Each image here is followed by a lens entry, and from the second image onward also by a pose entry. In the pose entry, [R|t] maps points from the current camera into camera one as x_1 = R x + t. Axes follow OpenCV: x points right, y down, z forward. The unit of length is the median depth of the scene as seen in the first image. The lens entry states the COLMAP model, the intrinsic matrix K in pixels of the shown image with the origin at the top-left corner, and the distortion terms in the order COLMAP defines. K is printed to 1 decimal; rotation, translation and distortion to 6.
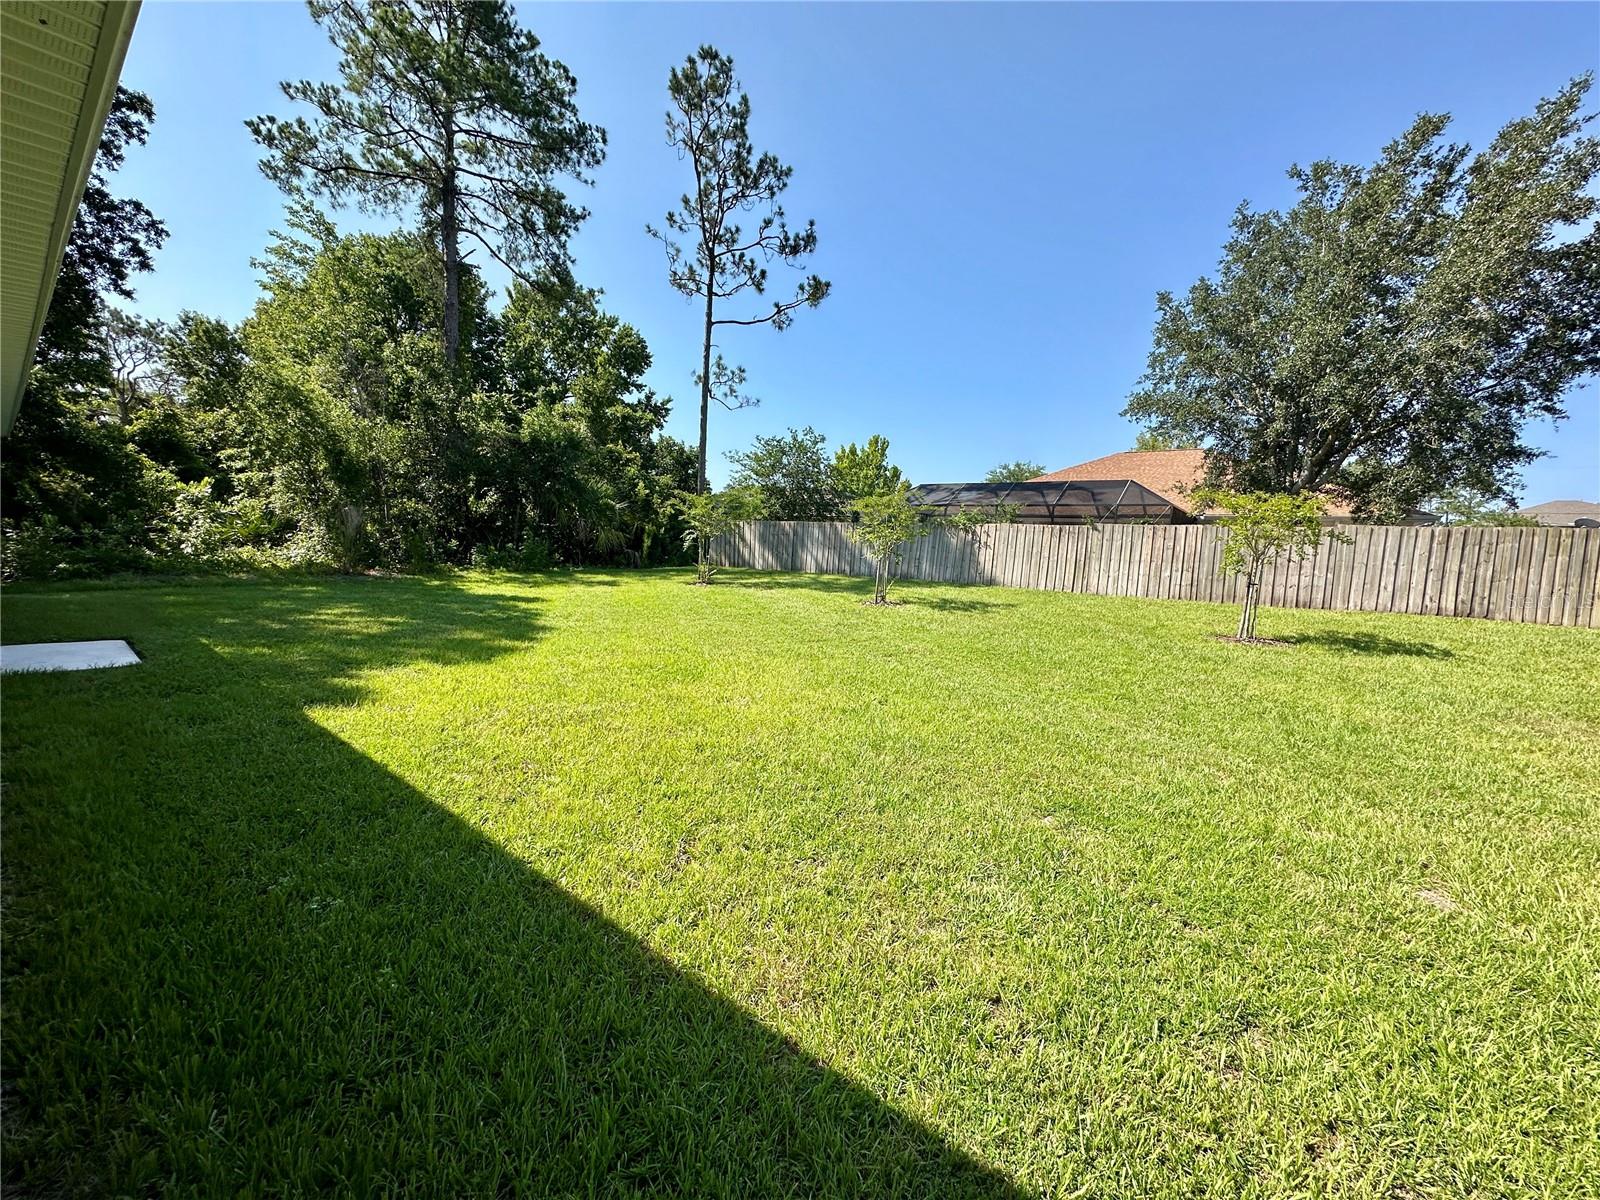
lens RADIAL K [[646.4, 0, 800.0], [0, 646.4, 600.0], [0, 0, 1]] dist [-0.001185, -0.000203]
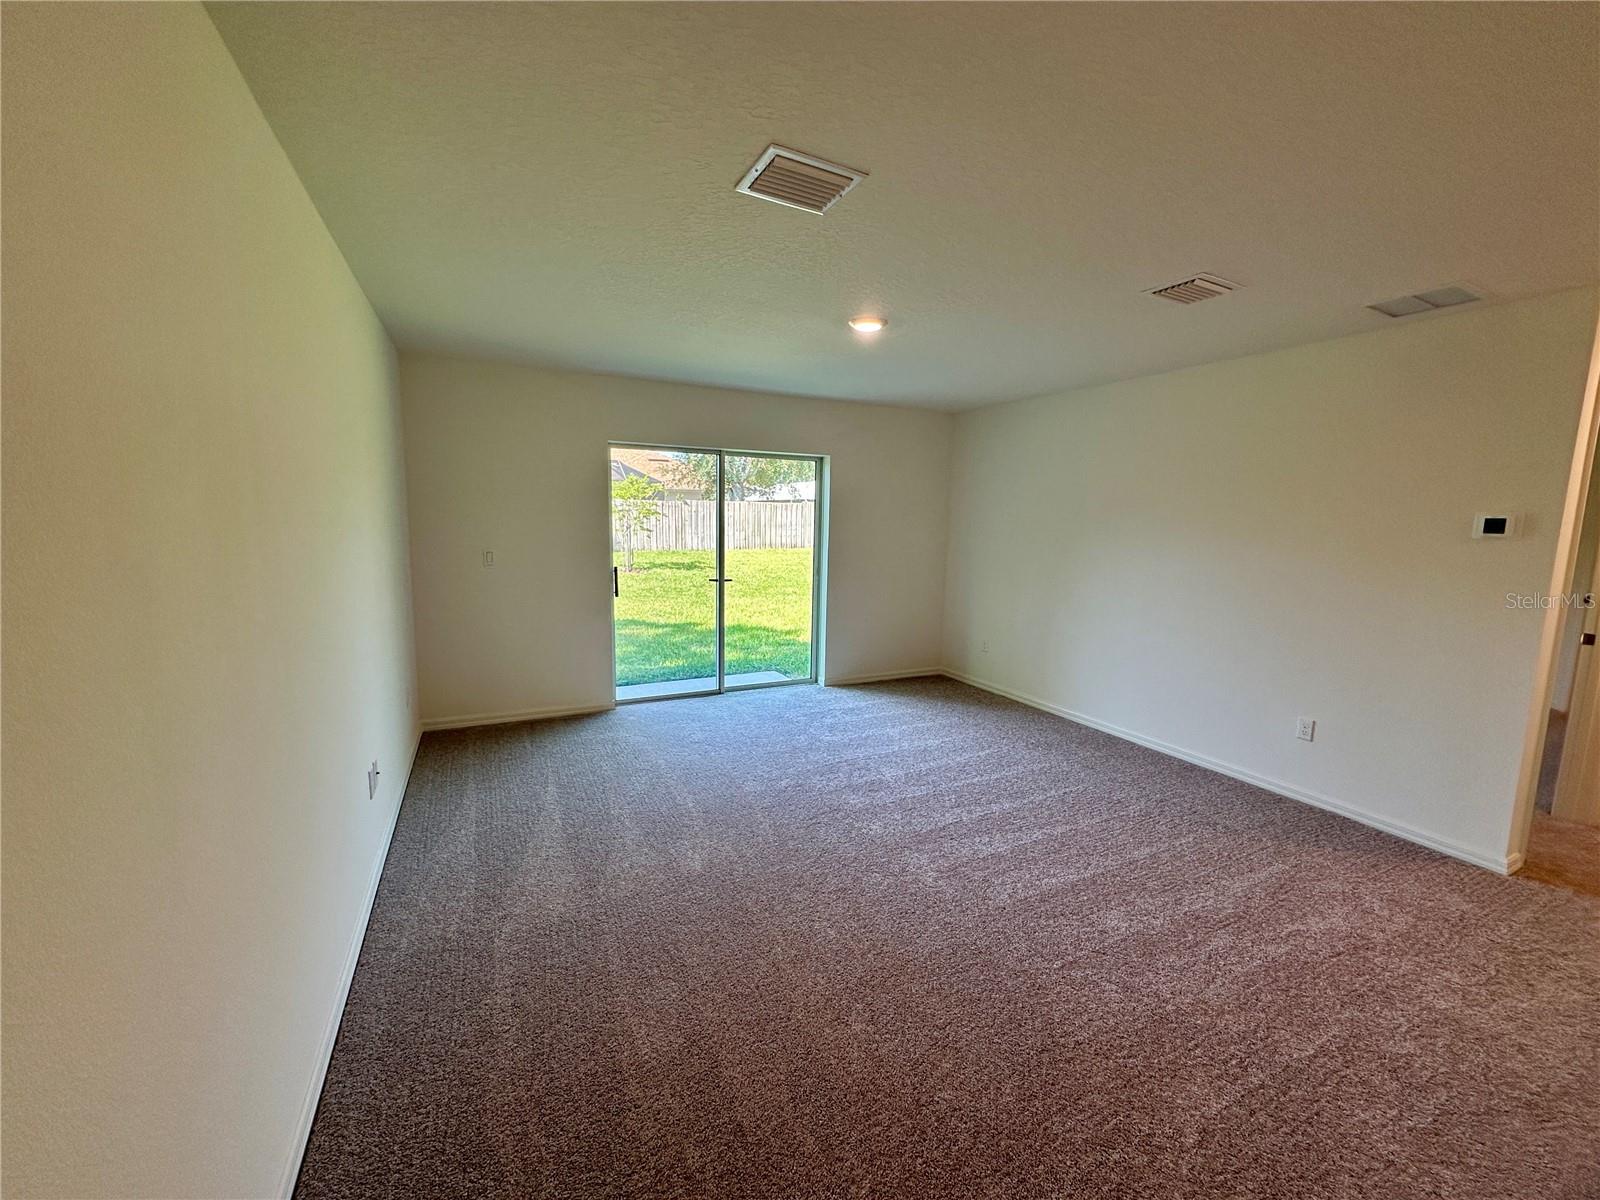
lens RADIAL K [[634.3, 0, 799.5], [0, 634.3, 591.2], [0, 0, 1]] dist [-0.001164, -0.000133]
pose [[0.428911, -0.137233, 0.892862, -0.523329], [0.080870, 0.990258, 0.113355, -0.044047], [-0.899720, 0.023586, 0.435831, 0.143695]]
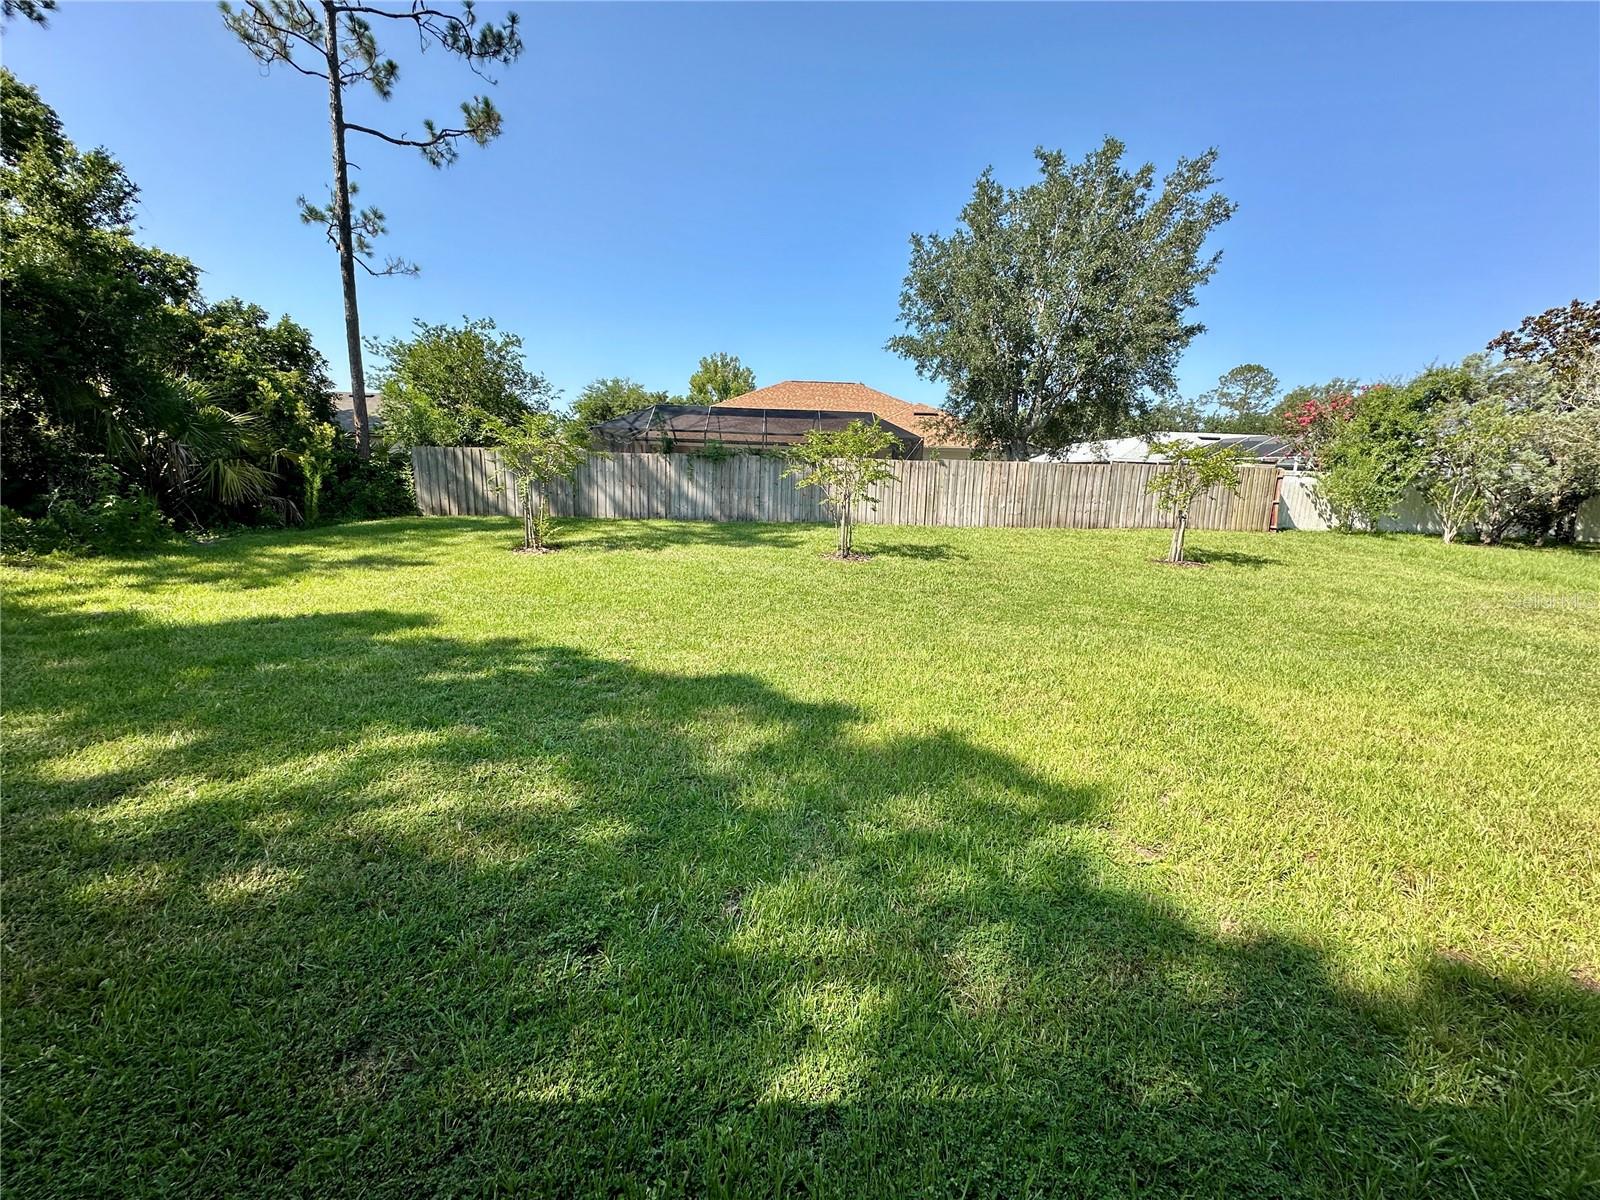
lens RADIAL K [[634.3, 0, 799.5], [0, 634.3, 591.2], [0, 0, 1]] dist [-0.001164, -0.000133]
pose [[0.767374, -0.132463, 0.627368, -0.304797], [0.057510, 0.988704, 0.138411, -0.046845], [-0.638616, -0.070133, 0.766323, 0.260916]]
